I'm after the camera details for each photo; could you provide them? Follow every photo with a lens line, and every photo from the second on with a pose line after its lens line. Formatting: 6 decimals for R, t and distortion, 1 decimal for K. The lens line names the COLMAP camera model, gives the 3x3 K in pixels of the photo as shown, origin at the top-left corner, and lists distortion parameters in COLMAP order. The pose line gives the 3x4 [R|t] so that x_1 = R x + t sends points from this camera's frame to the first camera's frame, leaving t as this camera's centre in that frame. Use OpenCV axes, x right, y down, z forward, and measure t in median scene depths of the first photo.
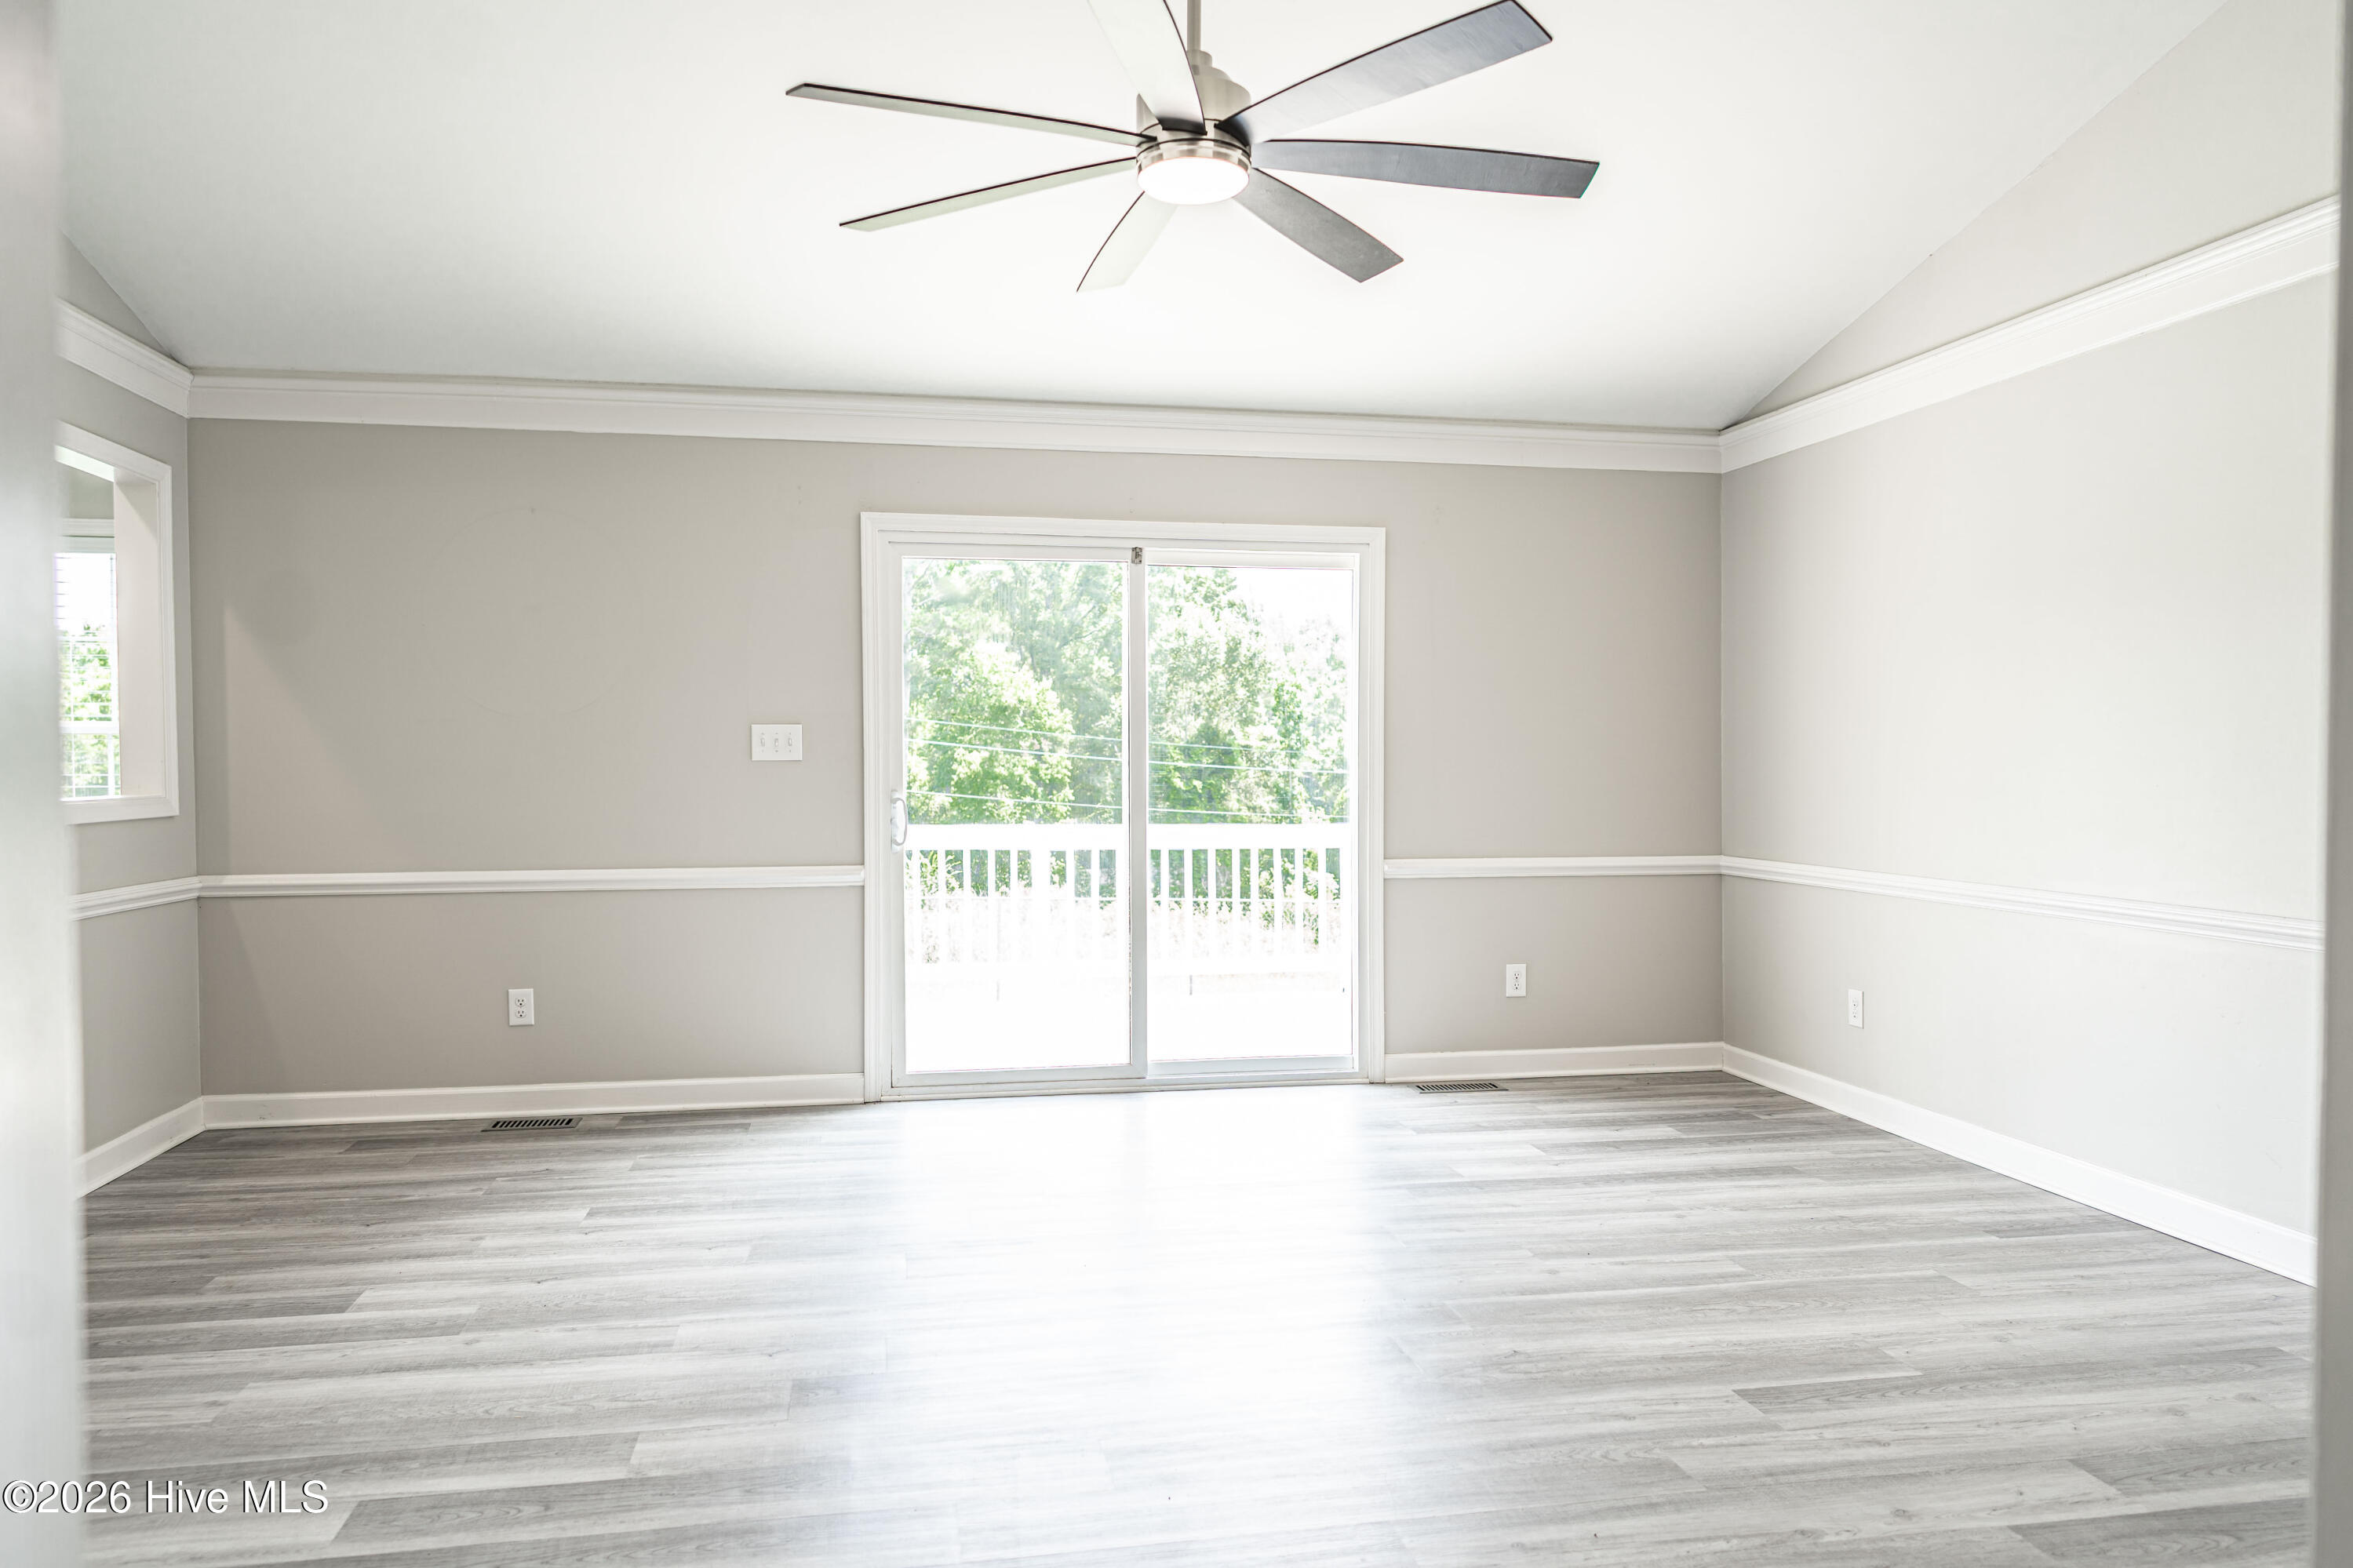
lens RADIAL K [[1590.4, 0, 1142.3], [0, 1590.4, 796.4], [0, 0, 1]] dist [-0.002419, 0.001688]
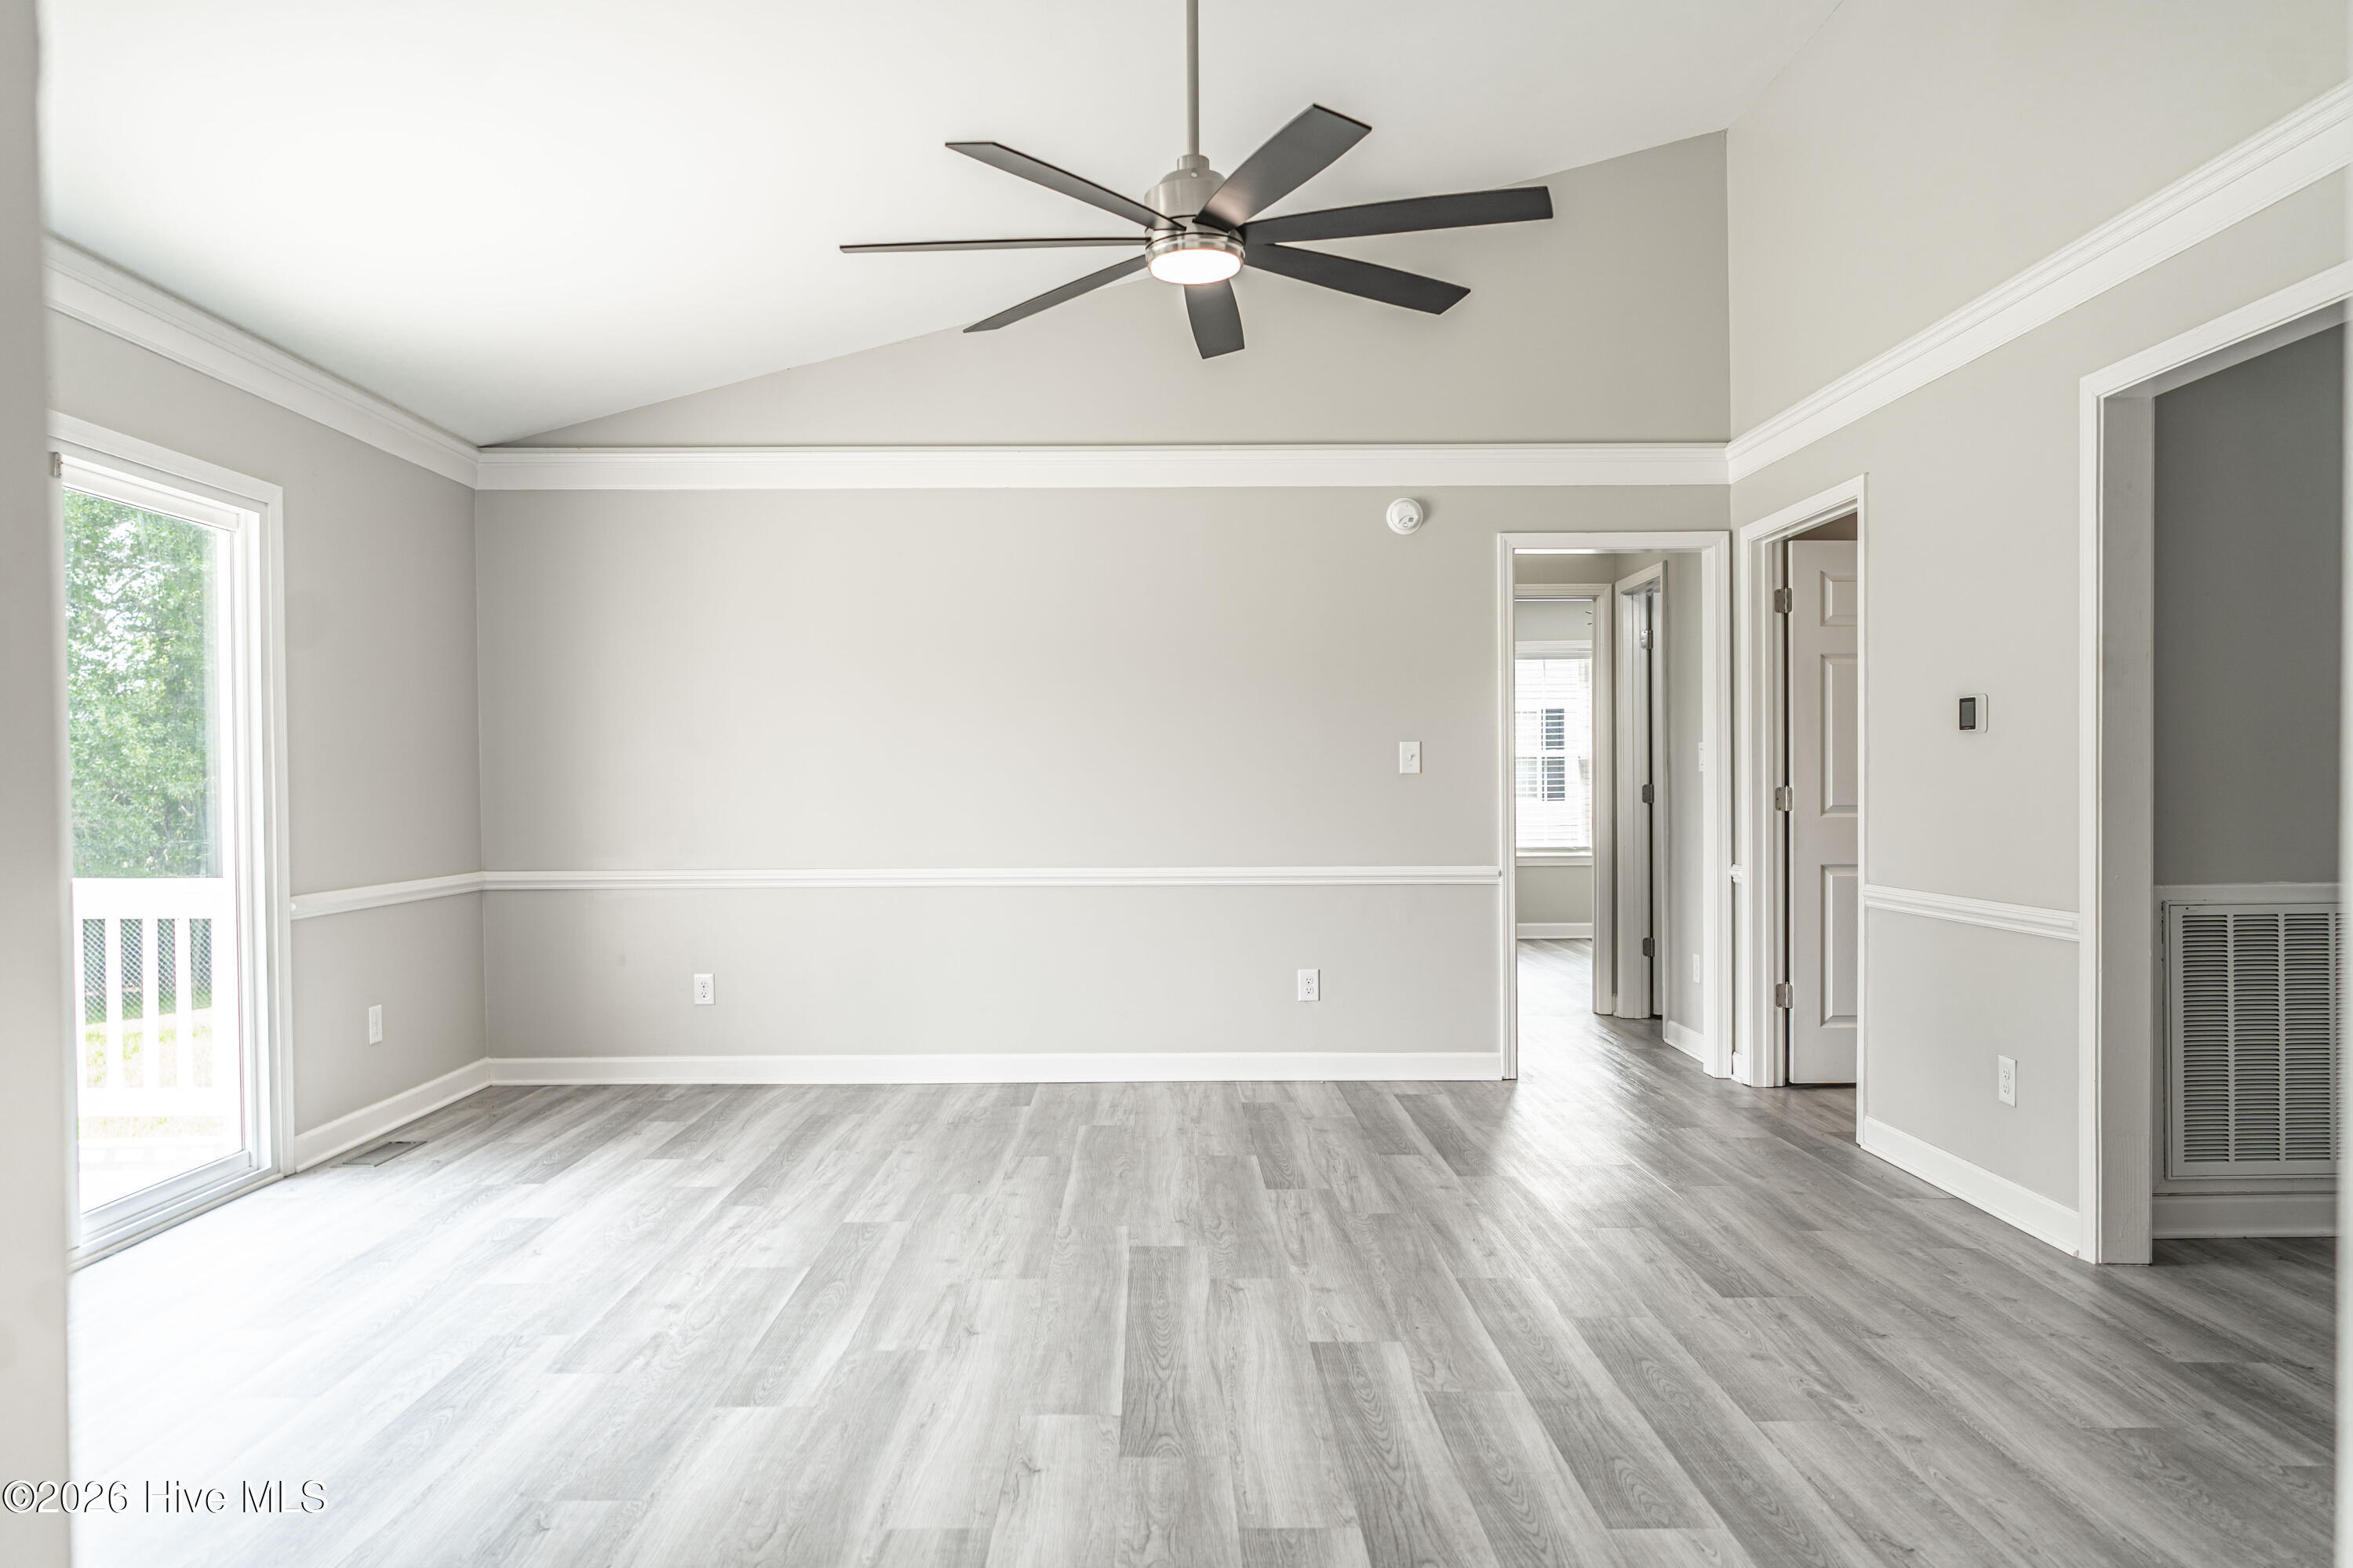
lens RADIAL K [[1590.4, 0, 1142.3], [0, 1590.4, 796.4], [0, 0, 1]] dist [-0.002419, 0.001688]
pose [[0.176452, -0.009477, 0.984264, -0.865901], [0.030237, 0.999534, 0.004203, -0.002655], [-0.983845, 0.029020, 0.176656, 0.656811]]
